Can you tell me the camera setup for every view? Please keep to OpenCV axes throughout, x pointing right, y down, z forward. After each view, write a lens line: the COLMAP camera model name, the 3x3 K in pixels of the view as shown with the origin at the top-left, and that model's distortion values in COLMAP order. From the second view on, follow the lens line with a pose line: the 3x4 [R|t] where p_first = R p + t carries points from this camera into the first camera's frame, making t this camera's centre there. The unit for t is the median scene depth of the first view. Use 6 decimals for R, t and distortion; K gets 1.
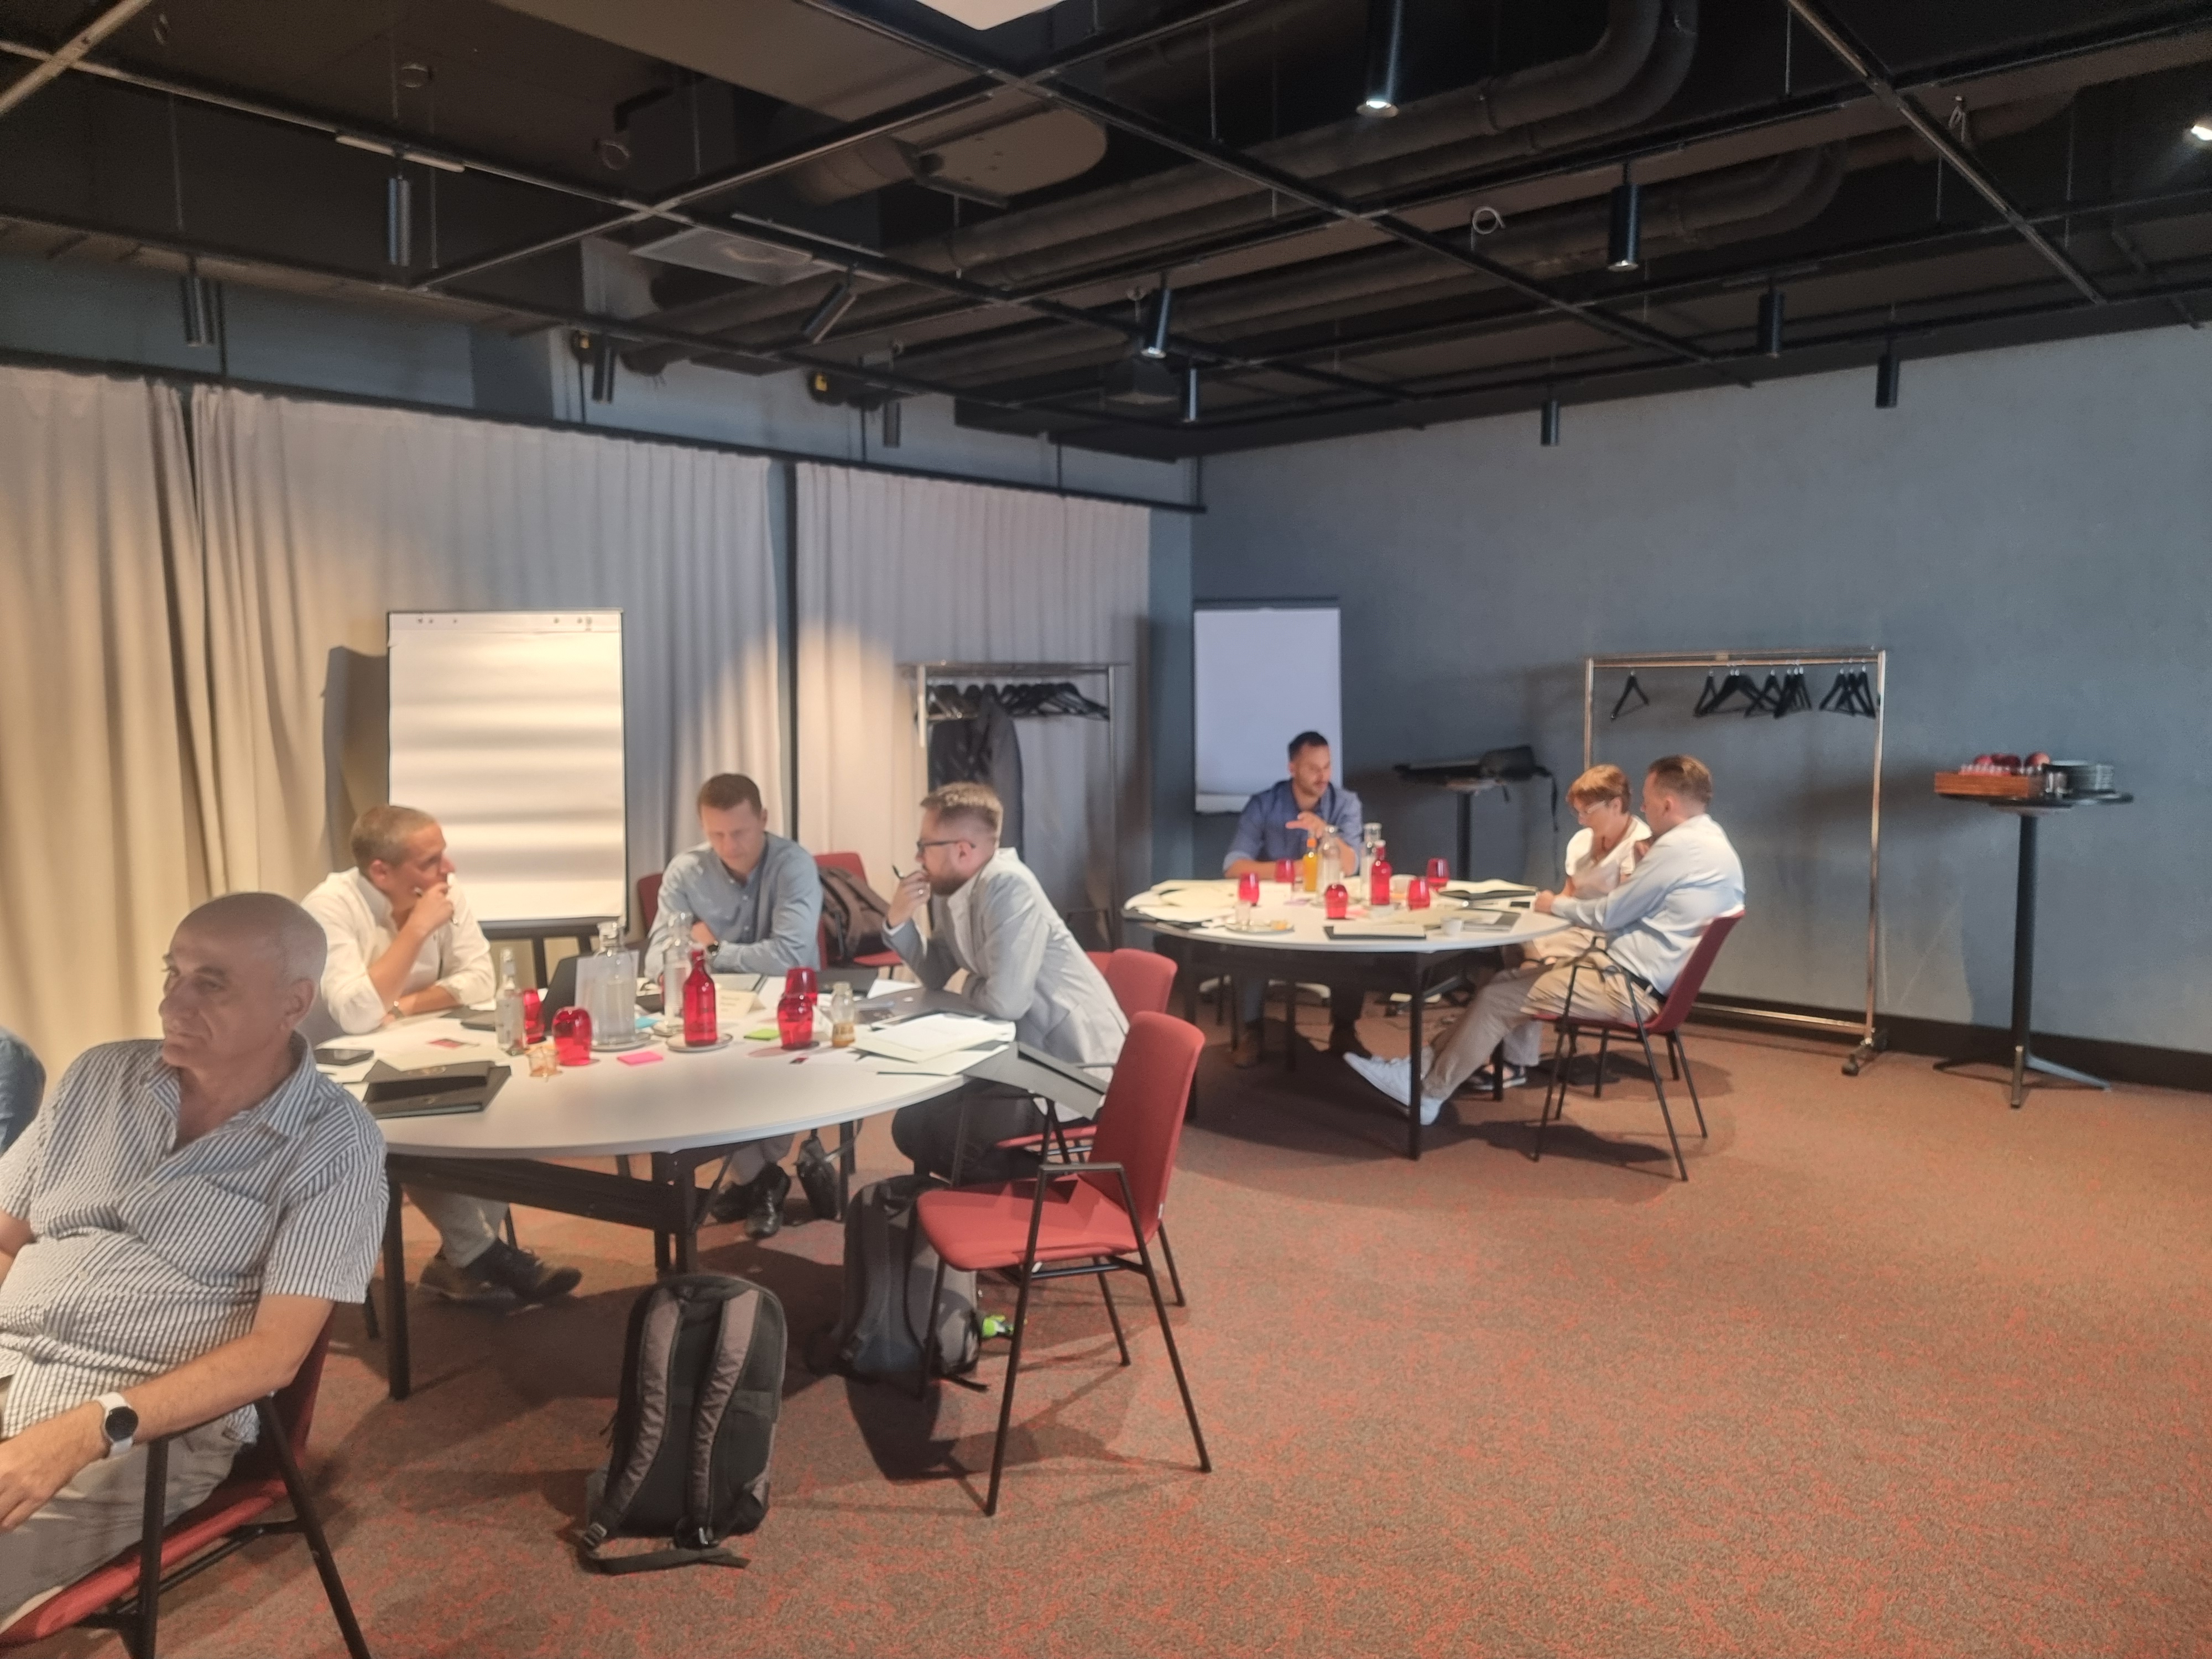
lens RADIAL K [[1541.2, 0, 1106.0], [0, 1541.2, 829.5], [0, 0, 1]] dist [0.035134, -0.004775]
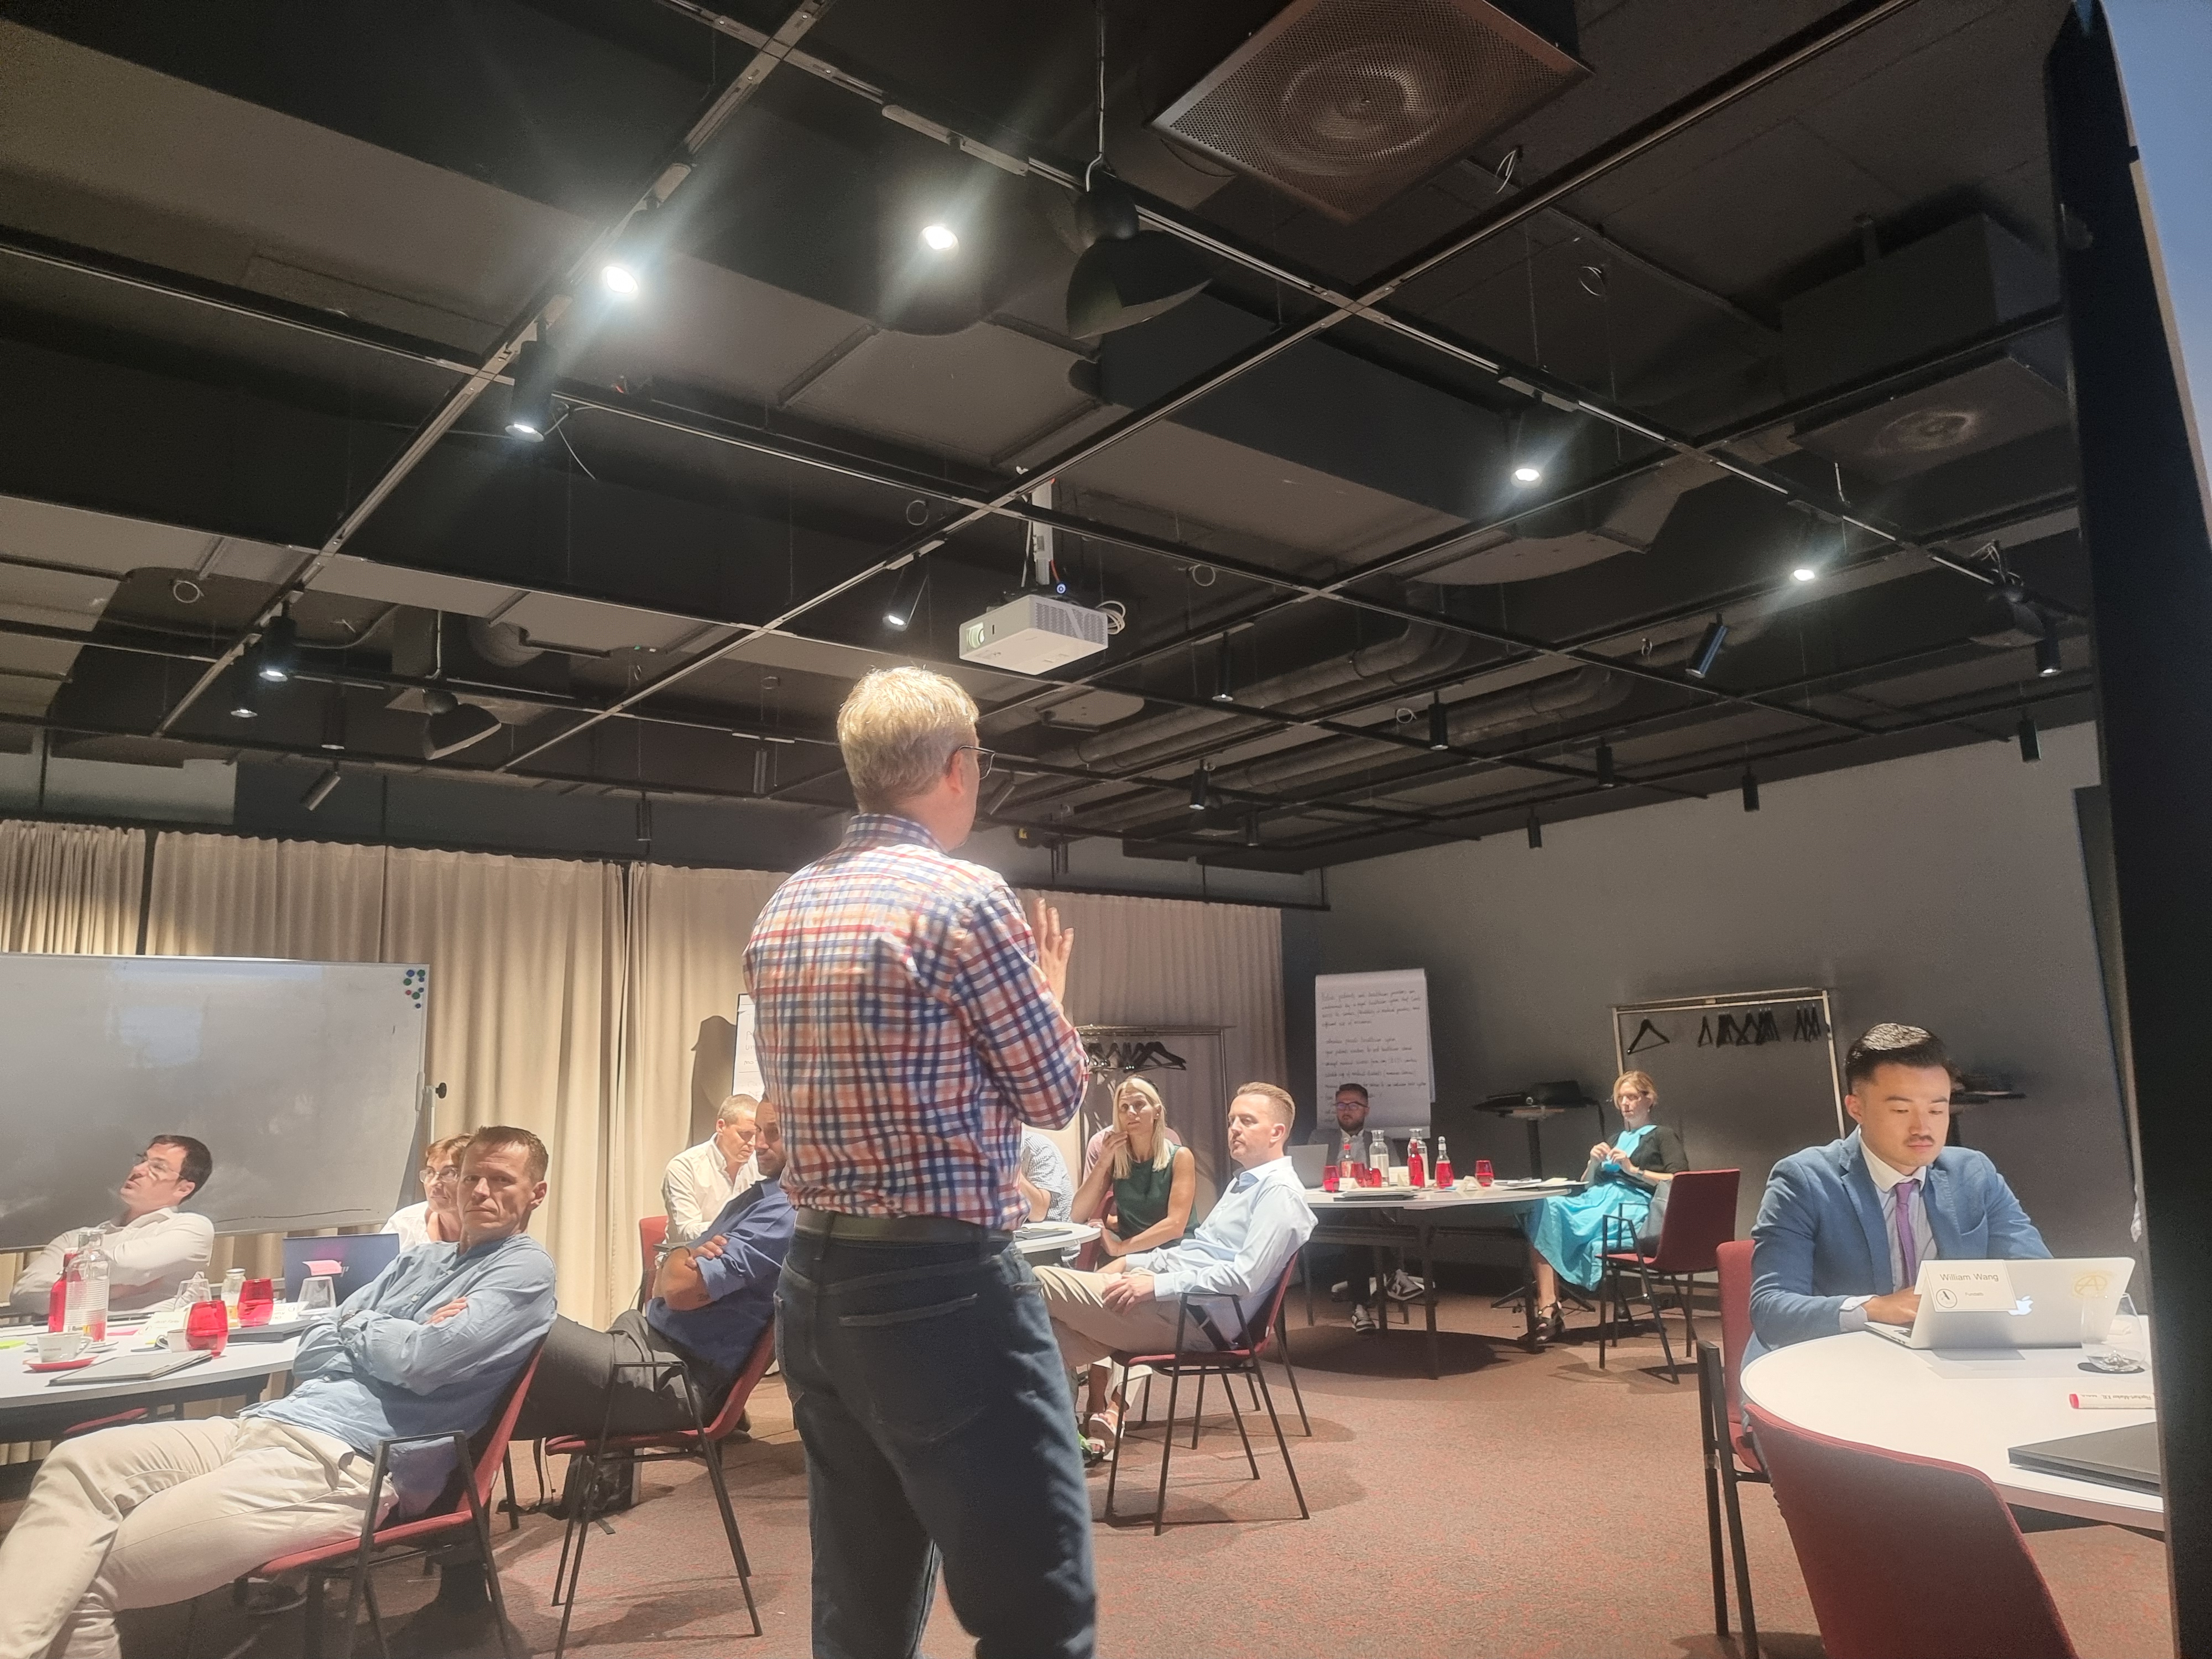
lens RADIAL K [[1541.2, 0, 1106.0], [0, 1541.2, 829.5], [0, 0, 1]] dist [0.035134, -0.004775]
pose [[0.982200, -0.056259, -0.179213, 0.181358], [0.006663, 0.963928, -0.266079, 0.110111], [0.187718, 0.260149, 0.947146, -0.420220]]
